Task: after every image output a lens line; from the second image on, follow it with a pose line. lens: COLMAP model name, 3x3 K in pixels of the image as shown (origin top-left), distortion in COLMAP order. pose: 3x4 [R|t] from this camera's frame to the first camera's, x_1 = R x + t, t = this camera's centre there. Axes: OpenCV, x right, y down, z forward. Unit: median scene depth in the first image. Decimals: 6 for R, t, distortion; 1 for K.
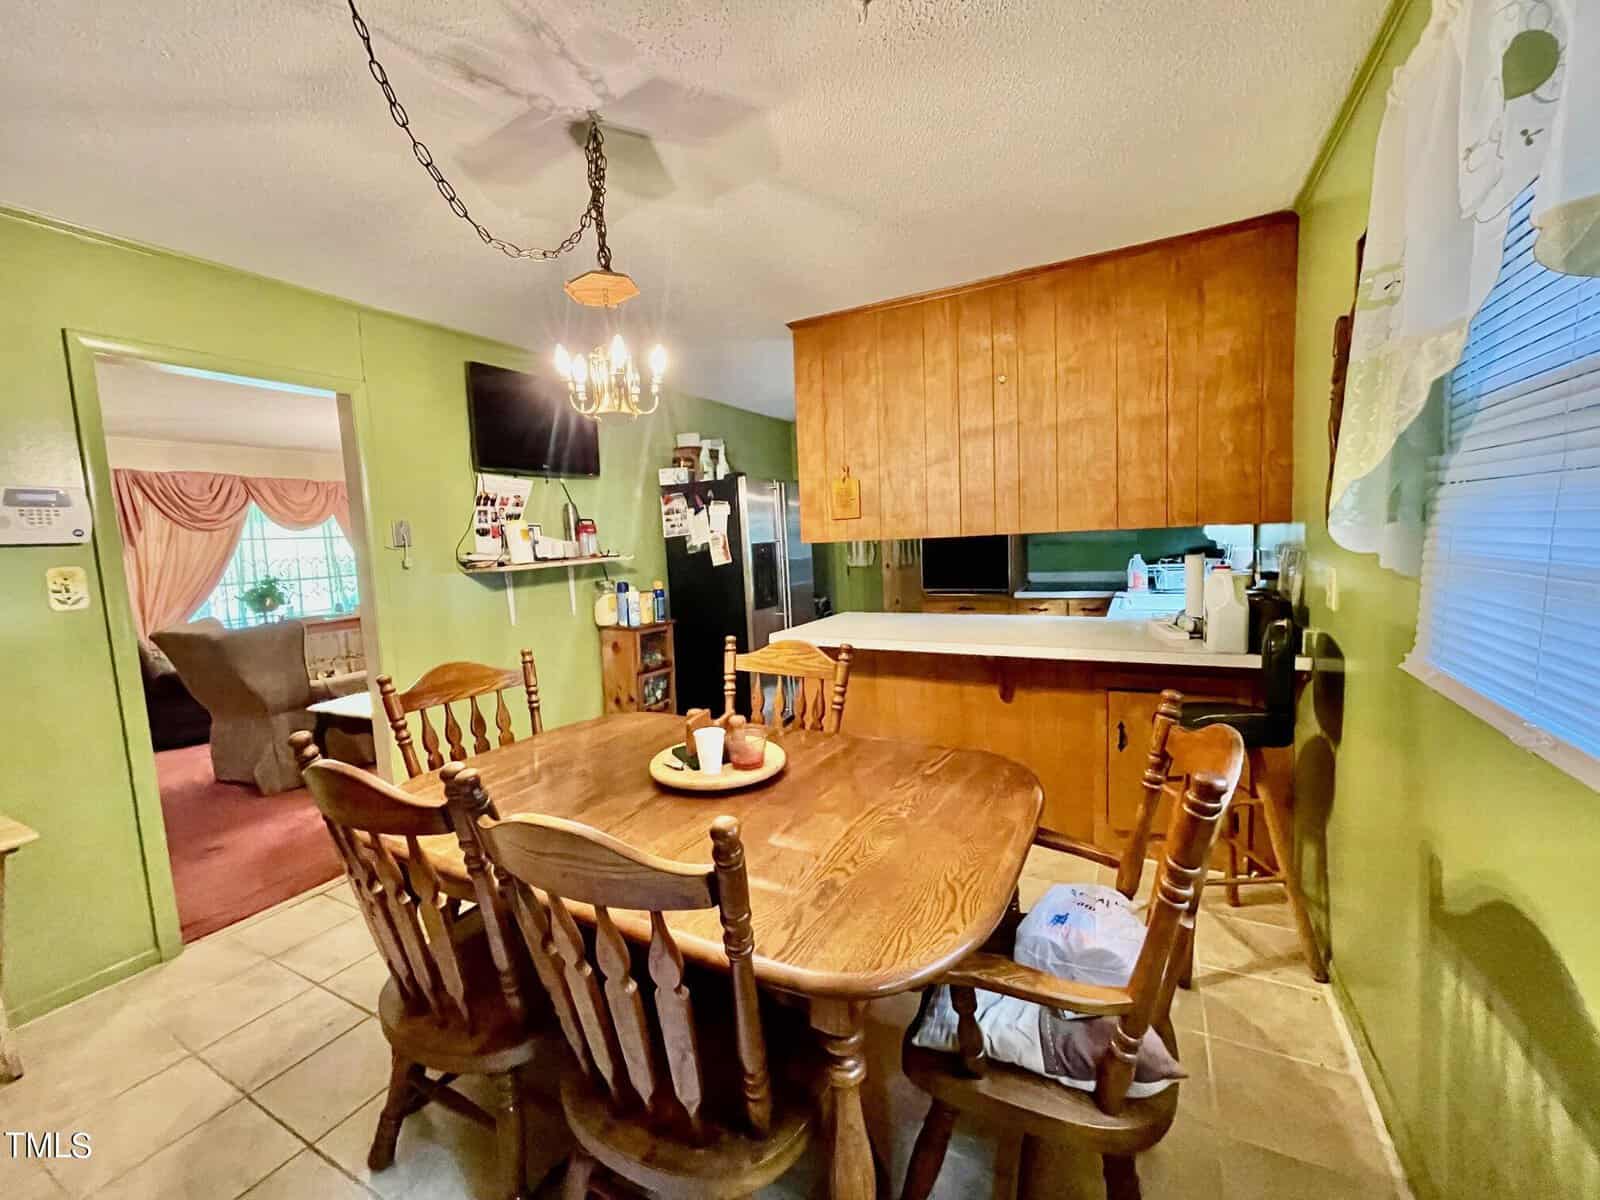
lens RADIAL K [[649.5, 0, 798.6], [0, 649.5, 599.5], [0, 0, 1]] dist [0.000559, 0.000198]
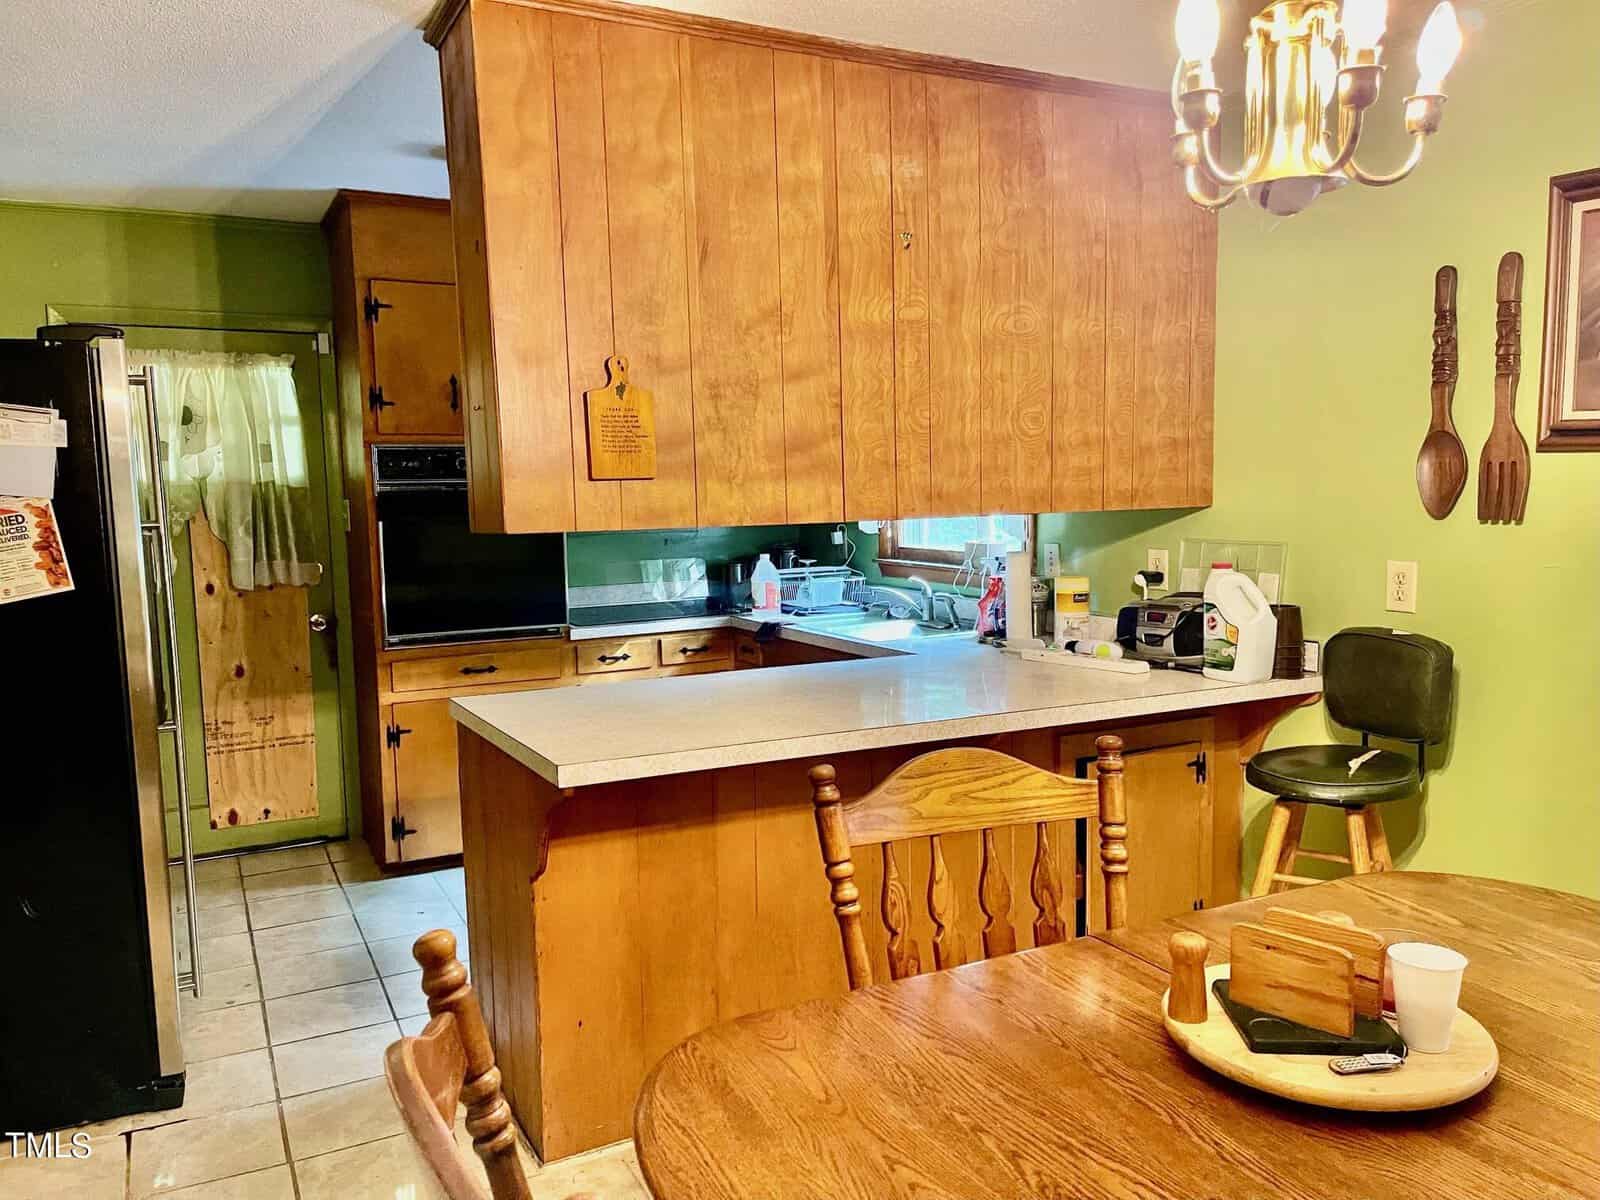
lens RADIAL K [[1196.9, 0, 799.0], [0, 1196.9, 602.9], [0, 0, 1]] dist [0.051863, 0.001555]
pose [[0.566656, -0.045526, 0.822696, -0.541422], [0.073071, 0.997315, 0.004859, -0.035886], [-0.820708, 0.057361, 0.568461, 0.452292]]
